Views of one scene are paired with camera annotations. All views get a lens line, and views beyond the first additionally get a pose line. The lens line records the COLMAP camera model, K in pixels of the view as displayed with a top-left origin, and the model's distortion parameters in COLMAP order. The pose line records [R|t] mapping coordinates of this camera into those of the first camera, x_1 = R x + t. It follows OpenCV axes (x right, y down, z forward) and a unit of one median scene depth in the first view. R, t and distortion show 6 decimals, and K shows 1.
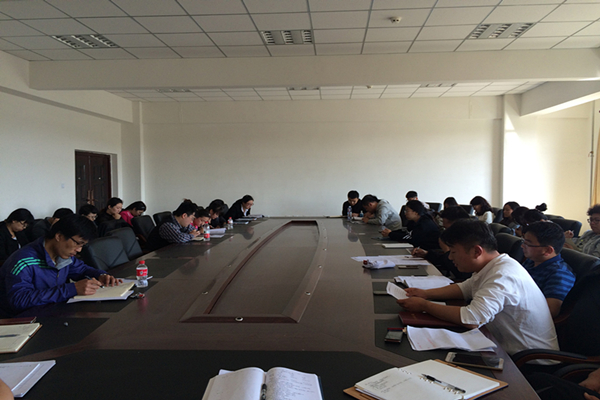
lens RADIAL K [[520.5, 0, 300.1], [0, 520.5, 231.7], [0, 0, 1]] dist [0.033992, -0.006943]
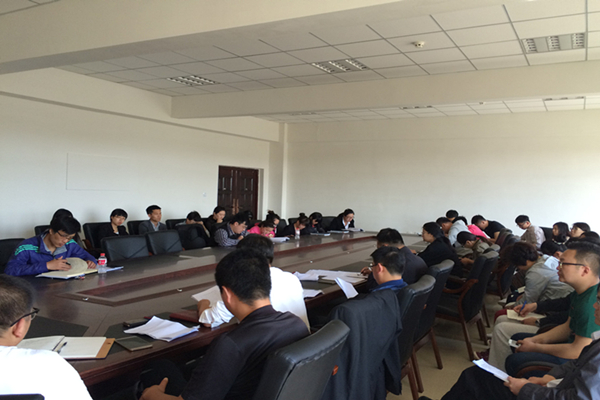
lens RADIAL K [[520.1, 0, 300.0], [0, 520.1, 200.0], [0, 0, 1]] dist [0.037099, -0.000215]
pose [[0.903947, 0.040057, -0.425765, 0.243179], [-0.076274, 0.994741, -0.068352, -0.009043], [0.420788, 0.094261, 0.902248, 0.007835]]
